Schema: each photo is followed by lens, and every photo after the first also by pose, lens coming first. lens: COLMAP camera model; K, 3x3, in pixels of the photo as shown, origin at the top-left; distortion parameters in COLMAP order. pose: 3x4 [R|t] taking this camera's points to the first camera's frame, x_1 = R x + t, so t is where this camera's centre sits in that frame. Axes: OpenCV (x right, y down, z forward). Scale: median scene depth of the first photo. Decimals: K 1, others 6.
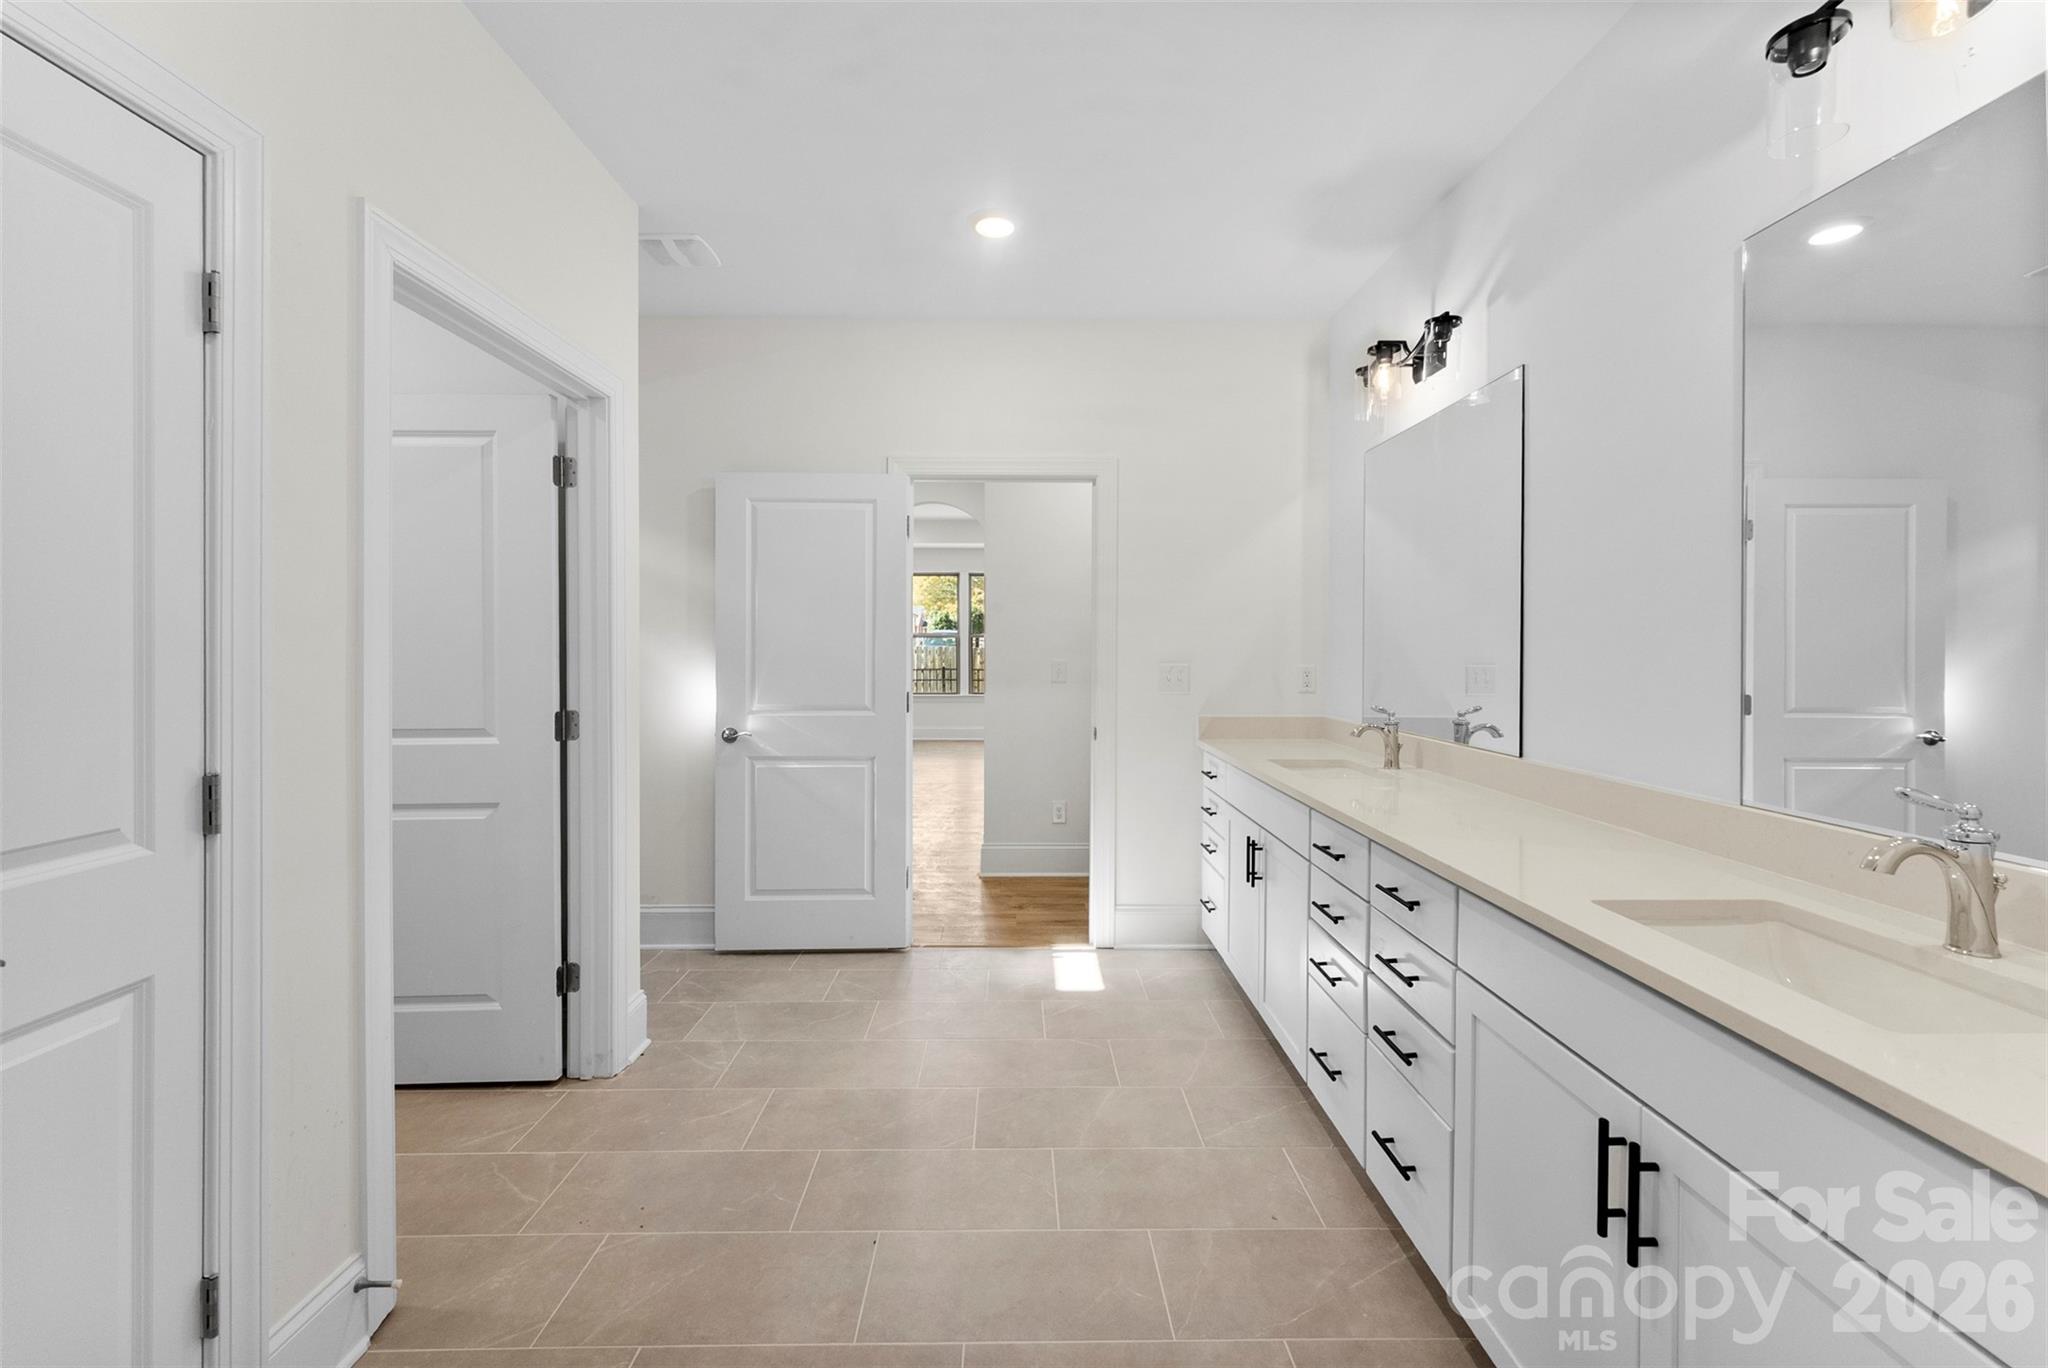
lens RADIAL K [[823.6, 0, 1019.3], [0, 823.6, 656.3], [0, 0, 1]] dist [-0.001004, 0.000547]
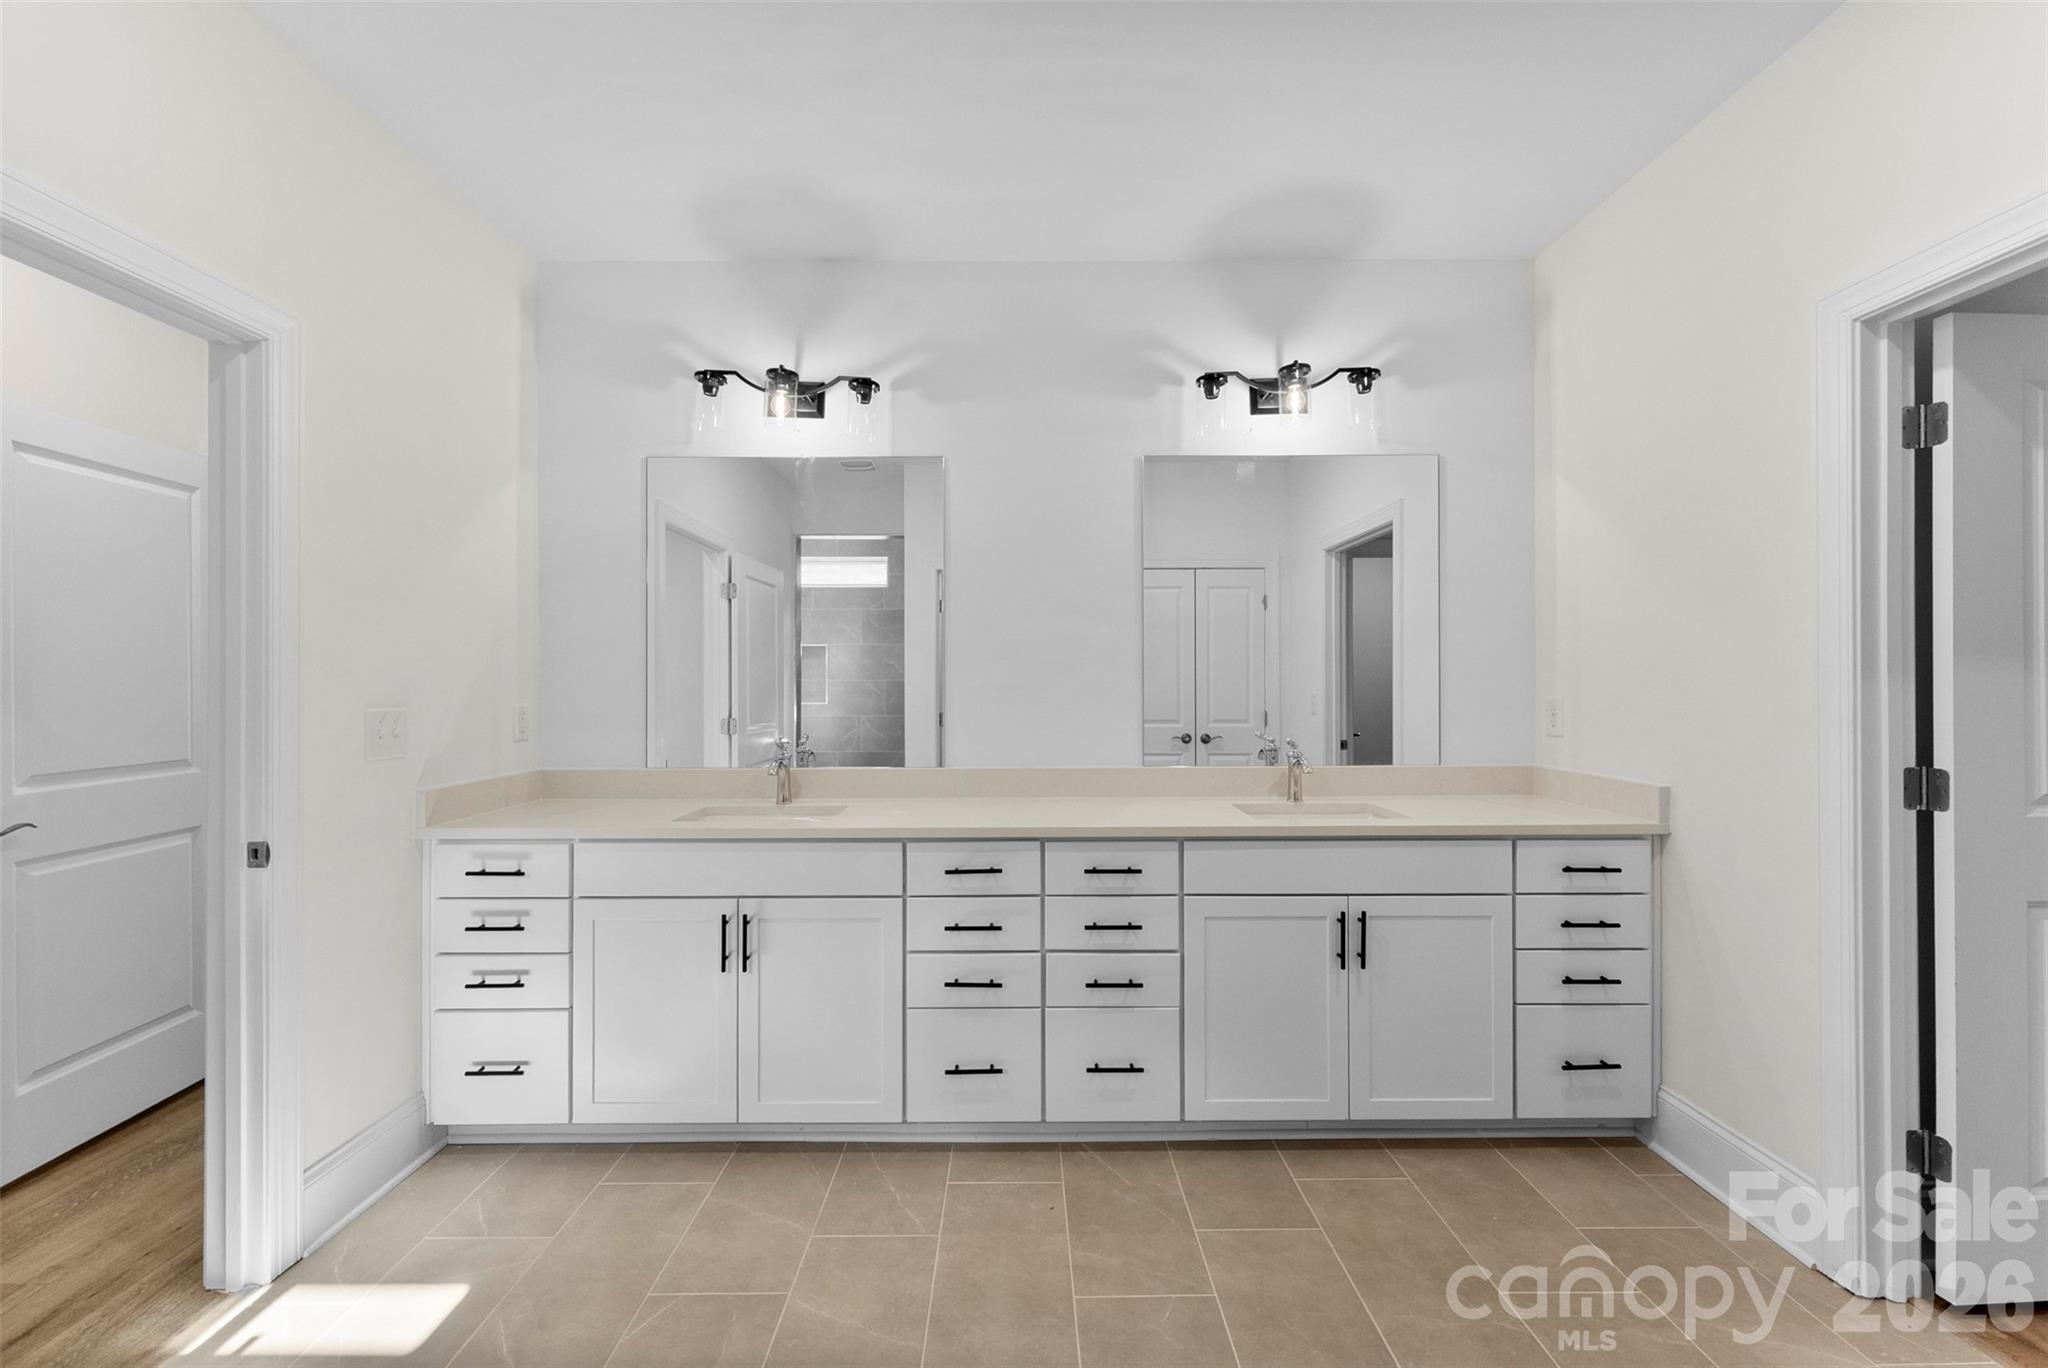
lens RADIAL K [[823.6, 0, 1023.5], [0, 823.6, 682.4], [0, 0, 1]] dist [-0.001004, 0.000547]
pose [[0.008969, -0.001738, 0.999958, -0.418759], [0.012883, 0.999916, 0.001622, -0.005546], [-0.999877, 0.012868, 0.008990, 0.554176]]
